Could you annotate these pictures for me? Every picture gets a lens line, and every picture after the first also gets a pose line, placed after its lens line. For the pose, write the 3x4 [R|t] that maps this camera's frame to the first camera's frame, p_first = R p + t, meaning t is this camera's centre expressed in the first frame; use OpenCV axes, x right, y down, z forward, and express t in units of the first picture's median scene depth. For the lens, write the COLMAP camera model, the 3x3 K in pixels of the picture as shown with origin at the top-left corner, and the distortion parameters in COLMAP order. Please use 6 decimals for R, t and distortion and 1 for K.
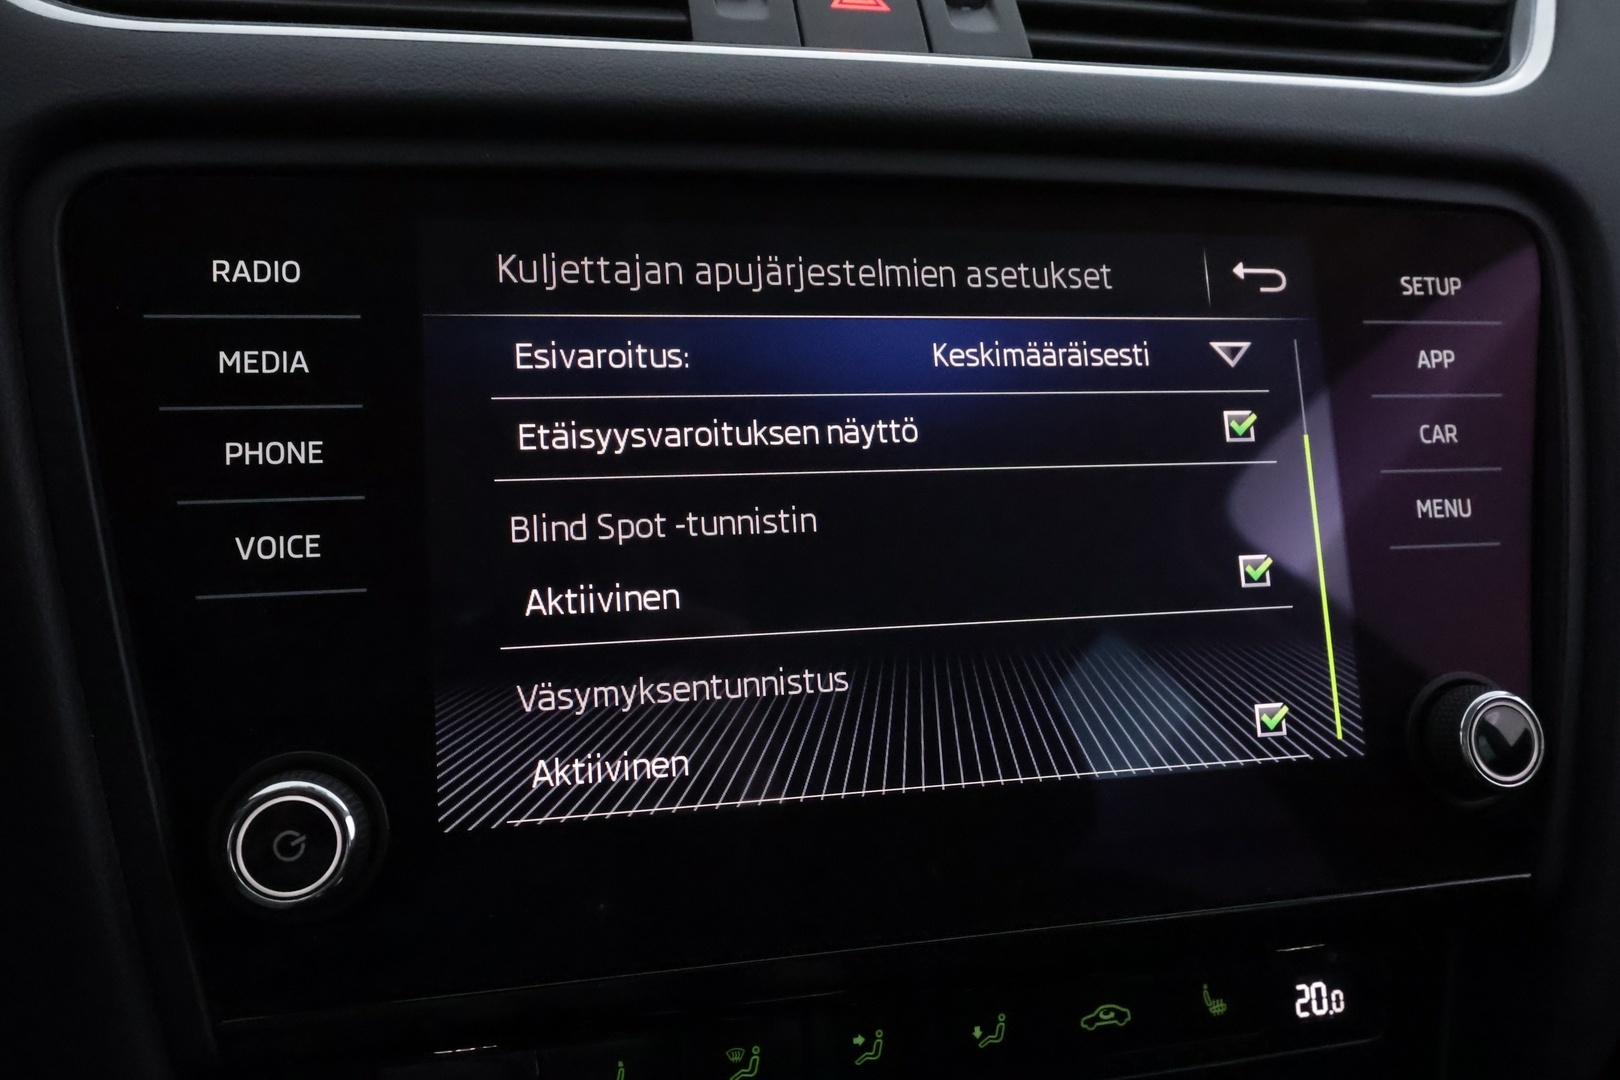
lens RADIAL K [[1302.8, 0, 810.0], [0, 1302.8, 515.4], [0, 0, 1]] dist [0.001217, -0.000243]
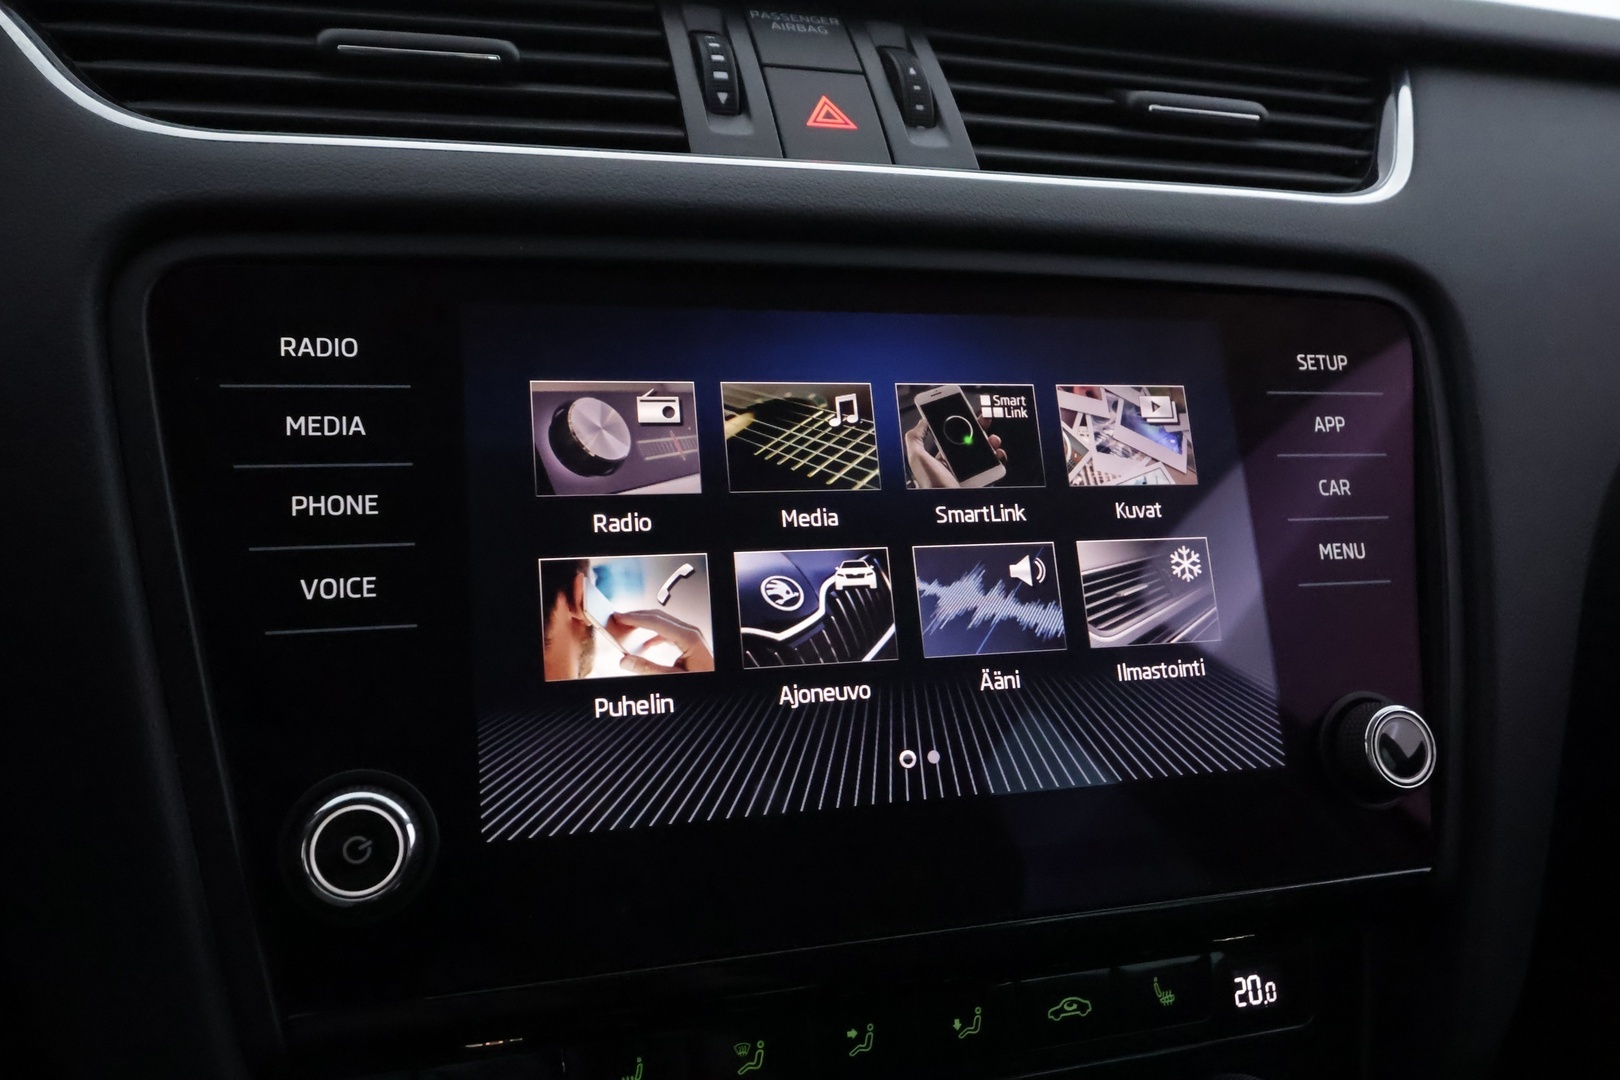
lens RADIAL K [[1283.2, 0, 807.2], [0, 1283.2, 526.6], [0, 0, 1]] dist [-0.004076, 0.003990]
pose [[0.997974, -0.012203, 0.062439, -0.064196], [0.016797, 0.997147, -0.073585, 0.052729], [-0.061363, 0.074485, 0.995332, -0.116409]]
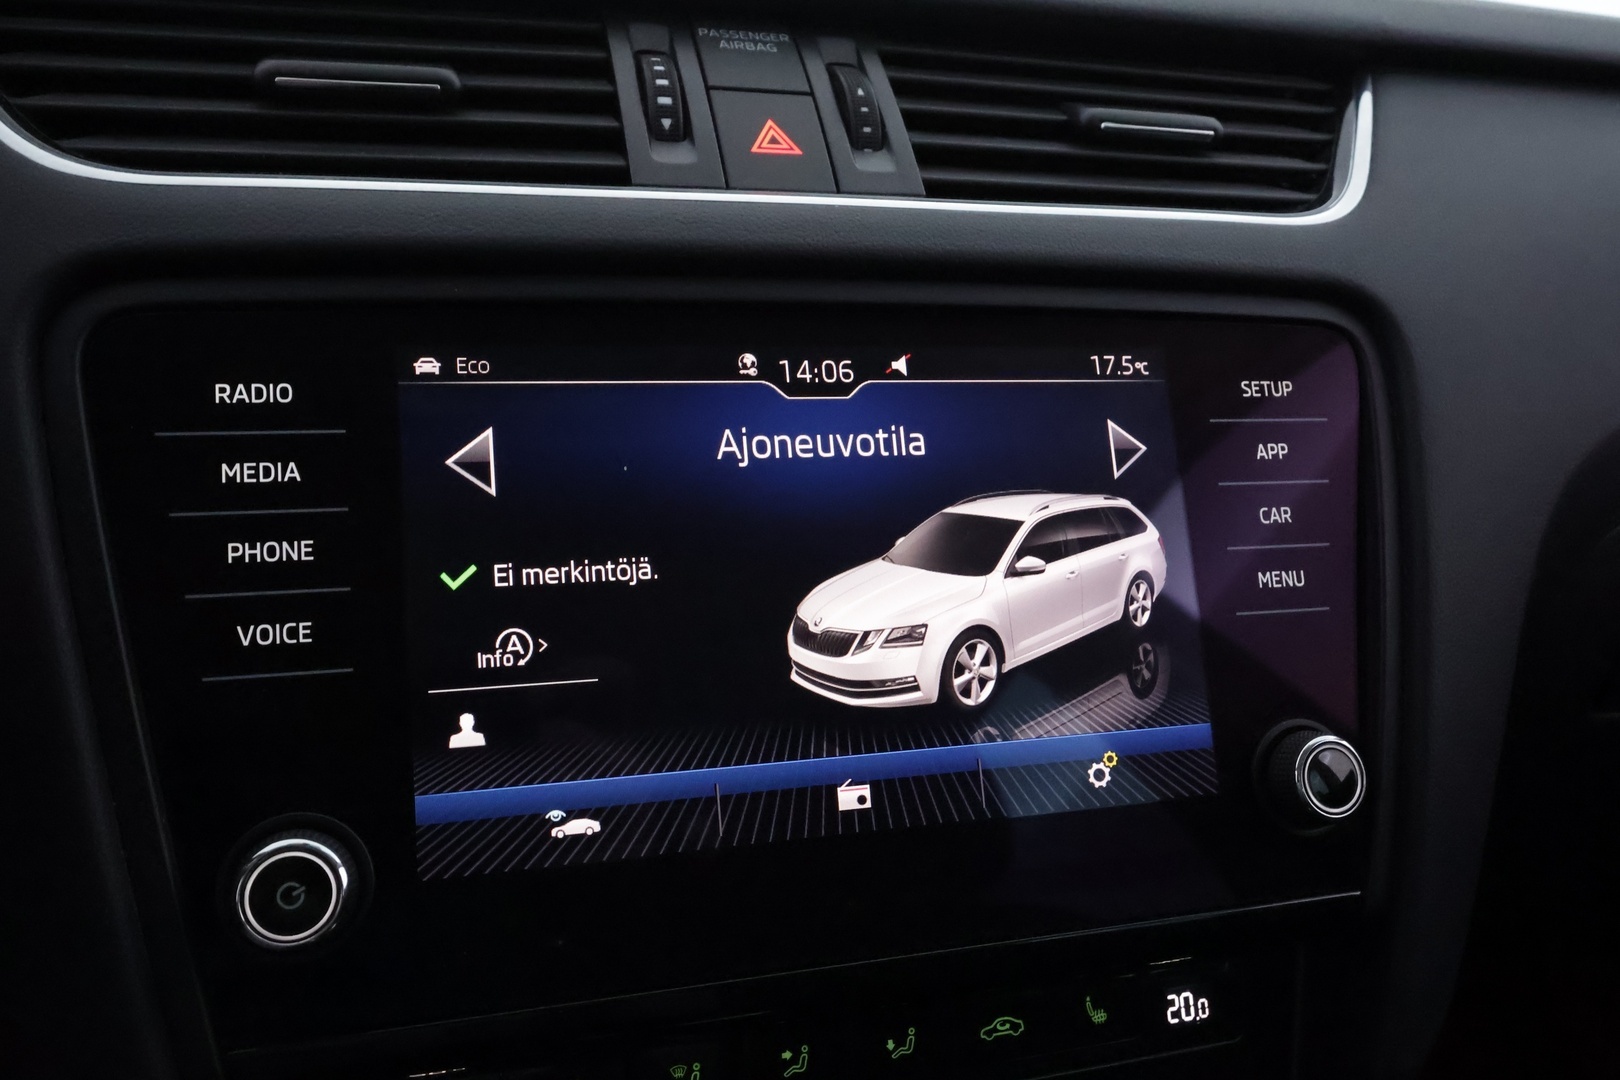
lens RADIAL K [[1290.0, 0, 809.9], [0, 1290.0, 522.3], [0, 0, 1]] dist [-0.000626, -0.000333]
pose [[0.998255, -0.011996, 0.057813, -0.002272], [0.013784, 0.999435, -0.030643, -0.028819], [-0.057413, 0.031387, 0.997857, -0.143477]]
